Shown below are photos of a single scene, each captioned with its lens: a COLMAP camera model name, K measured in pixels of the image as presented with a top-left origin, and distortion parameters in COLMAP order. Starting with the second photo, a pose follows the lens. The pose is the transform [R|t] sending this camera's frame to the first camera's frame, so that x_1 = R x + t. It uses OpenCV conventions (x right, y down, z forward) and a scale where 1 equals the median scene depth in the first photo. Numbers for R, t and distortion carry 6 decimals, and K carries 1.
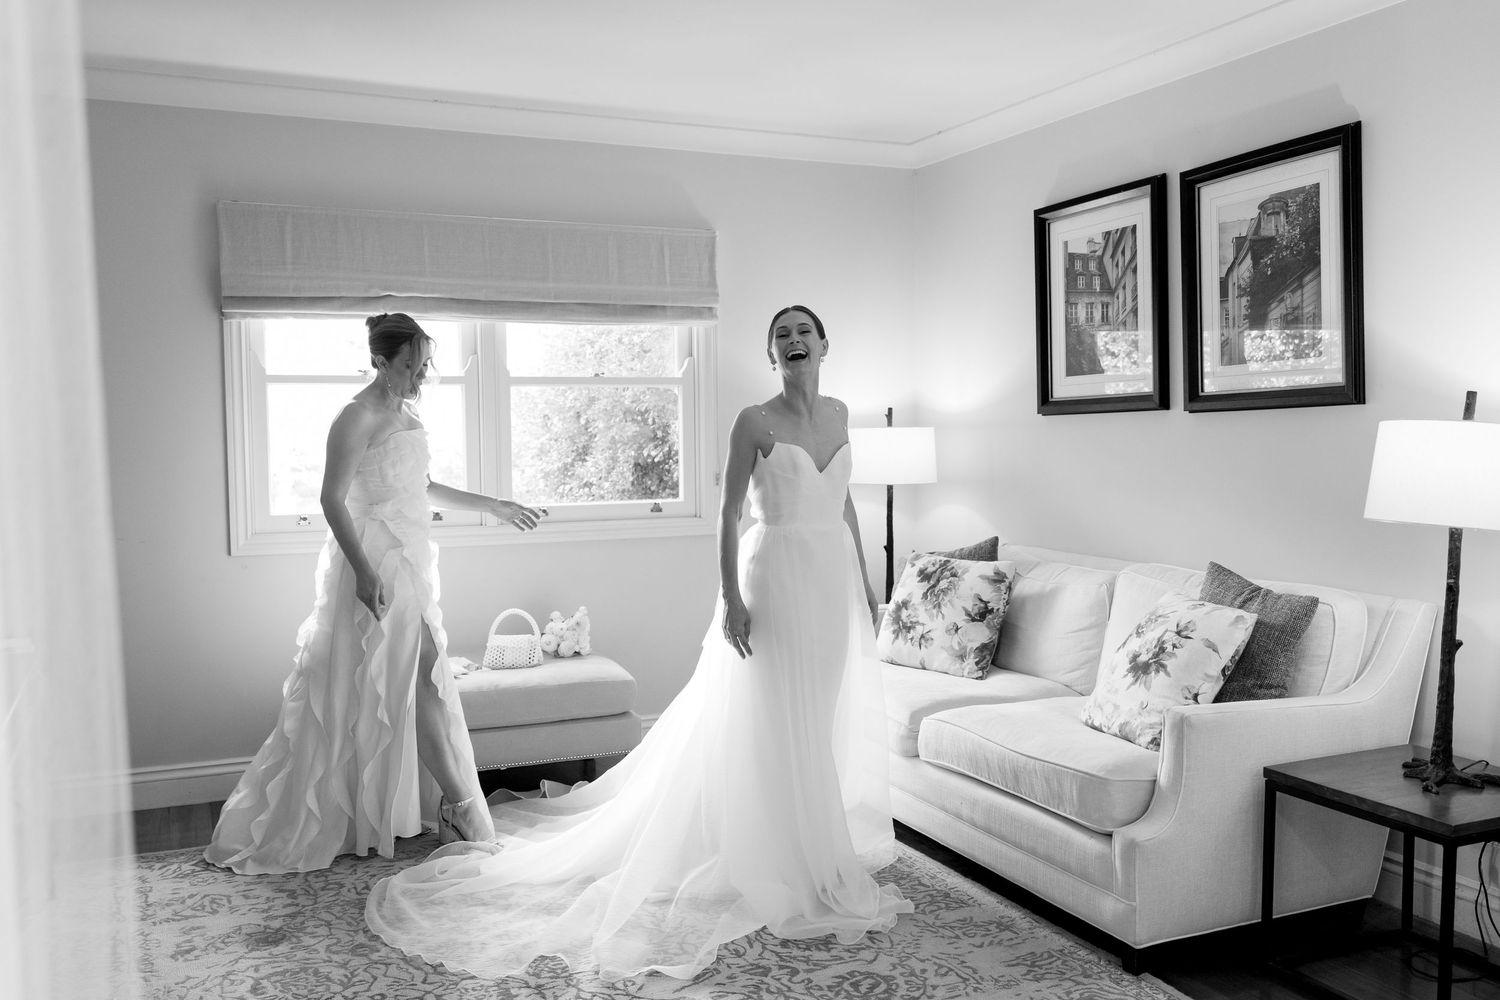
lens RADIAL K [[1249.0, 0, 741.8], [0, 1249.0, 490.3], [0, 0, 1]] dist [-0.012618, -0.006914]
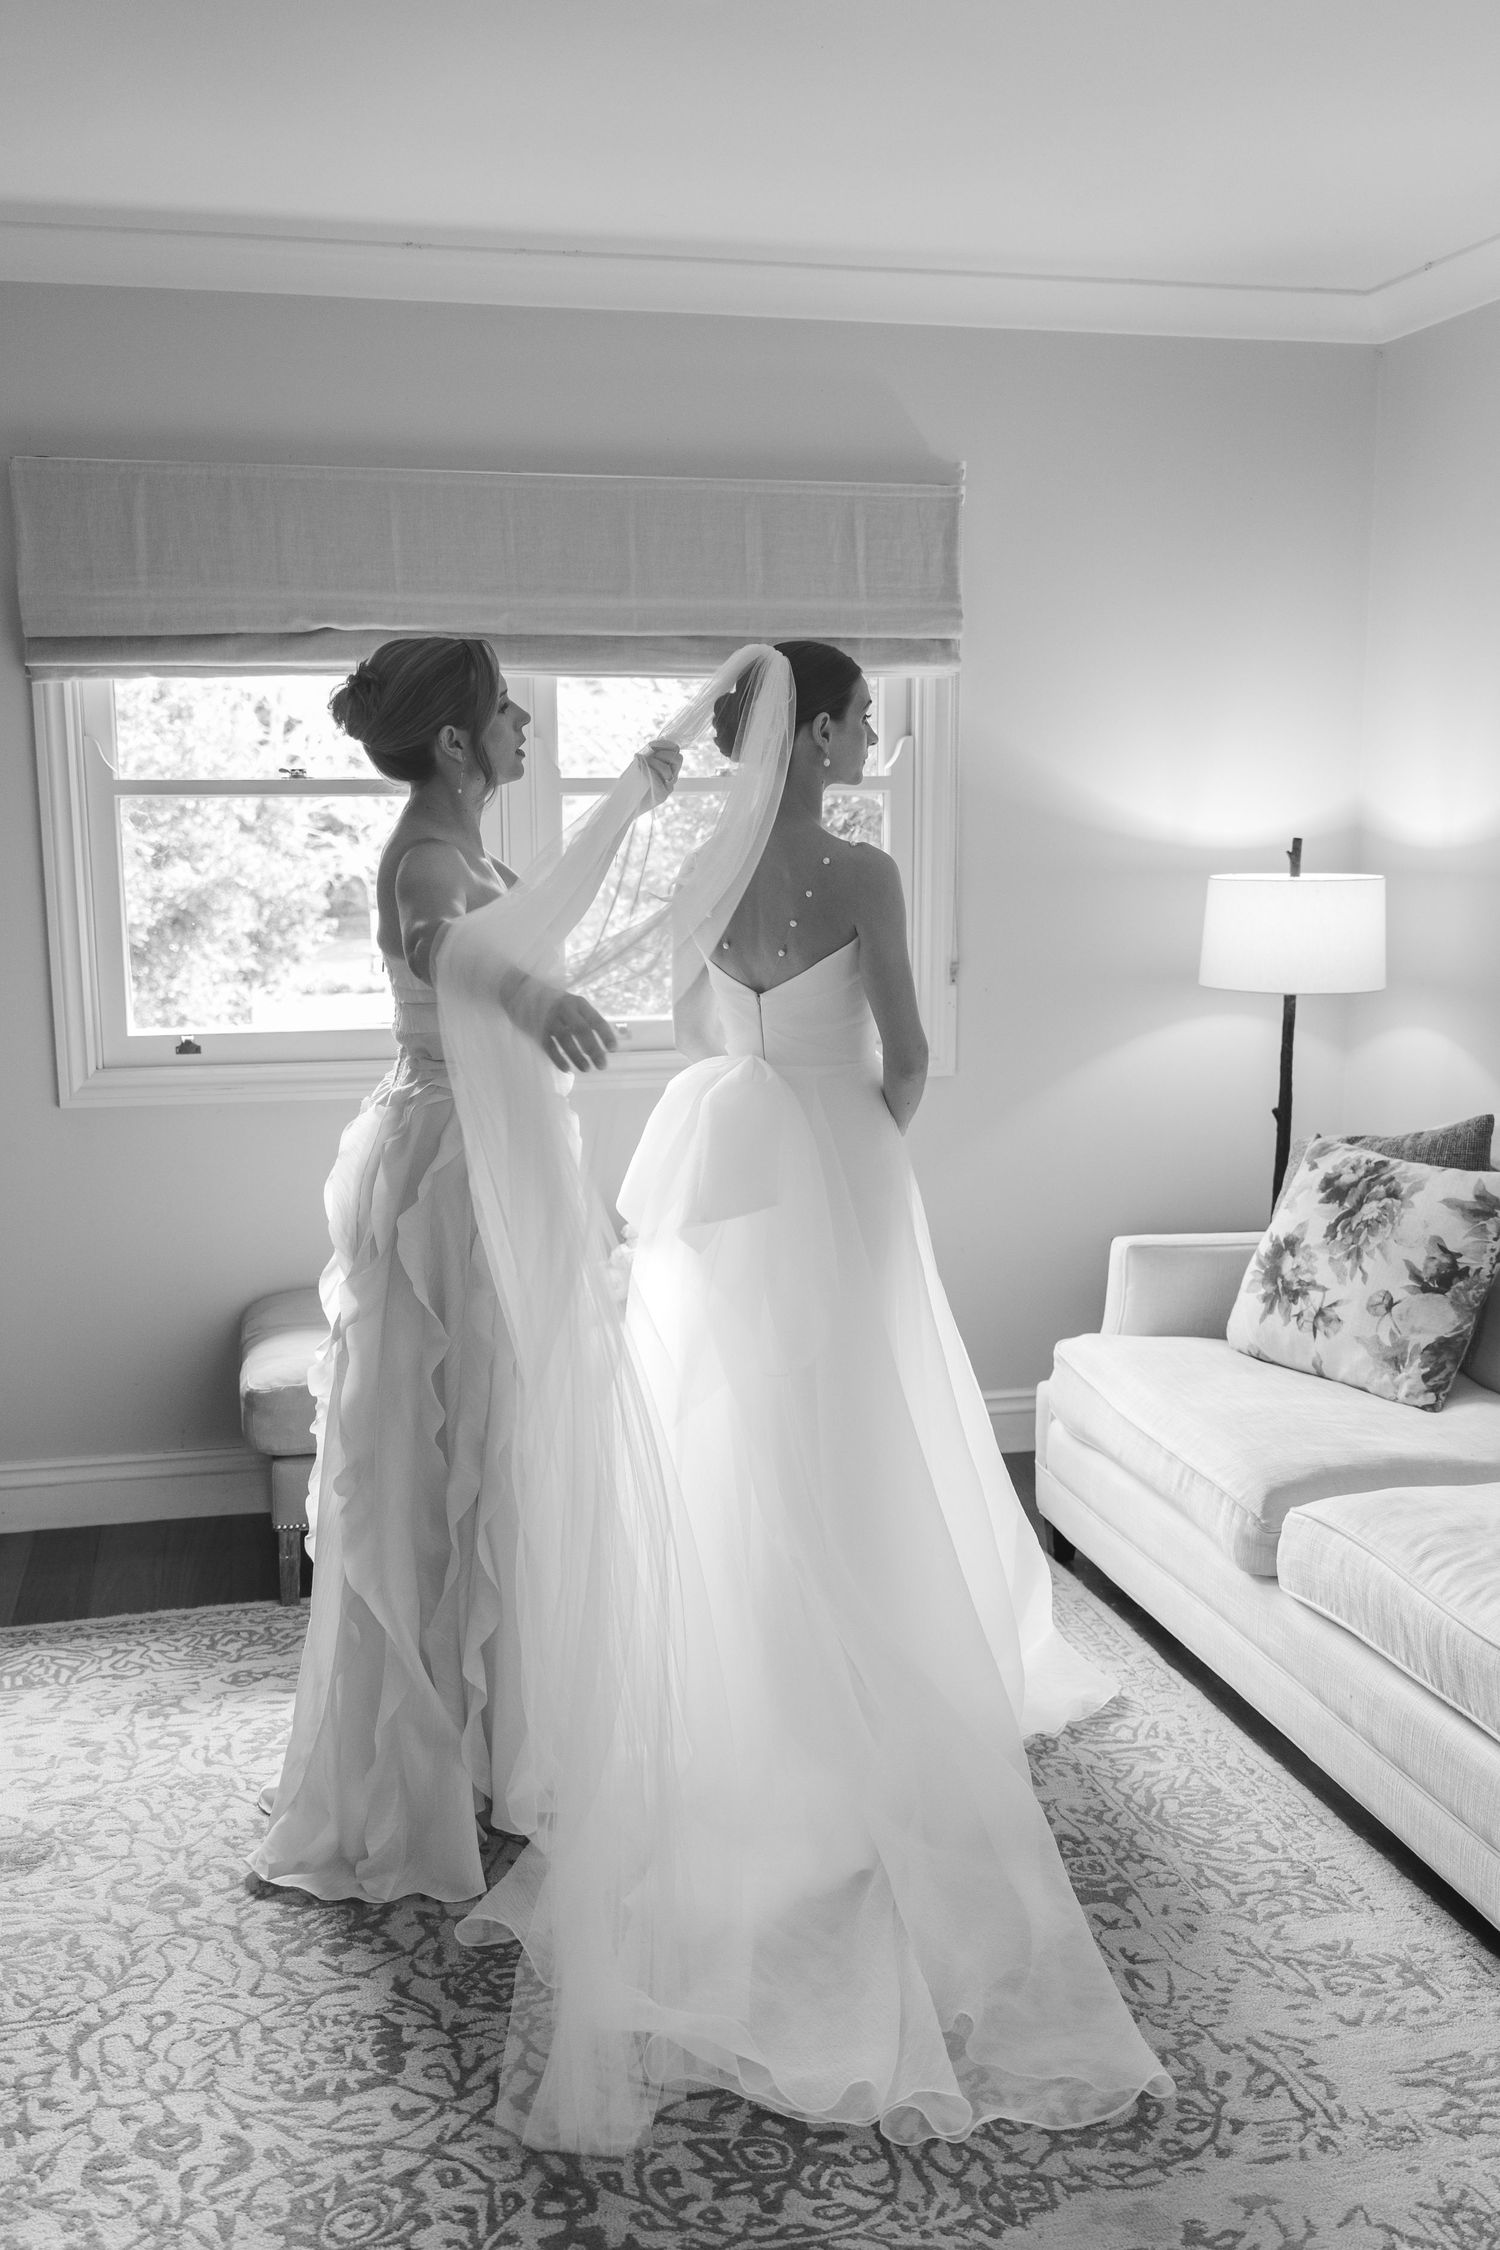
lens RADIAL K [[2008.5, 0, 765.5], [0, 2008.5, 1145.1], [0, 0, 1]] dist [-0.012087, -0.007248]
pose [[0.982265, 0.036154, -0.183977, 0.071209], [-0.012487, 0.991669, 0.128207, -0.051445], [0.187080, -0.123636, 0.974533, 0.176217]]
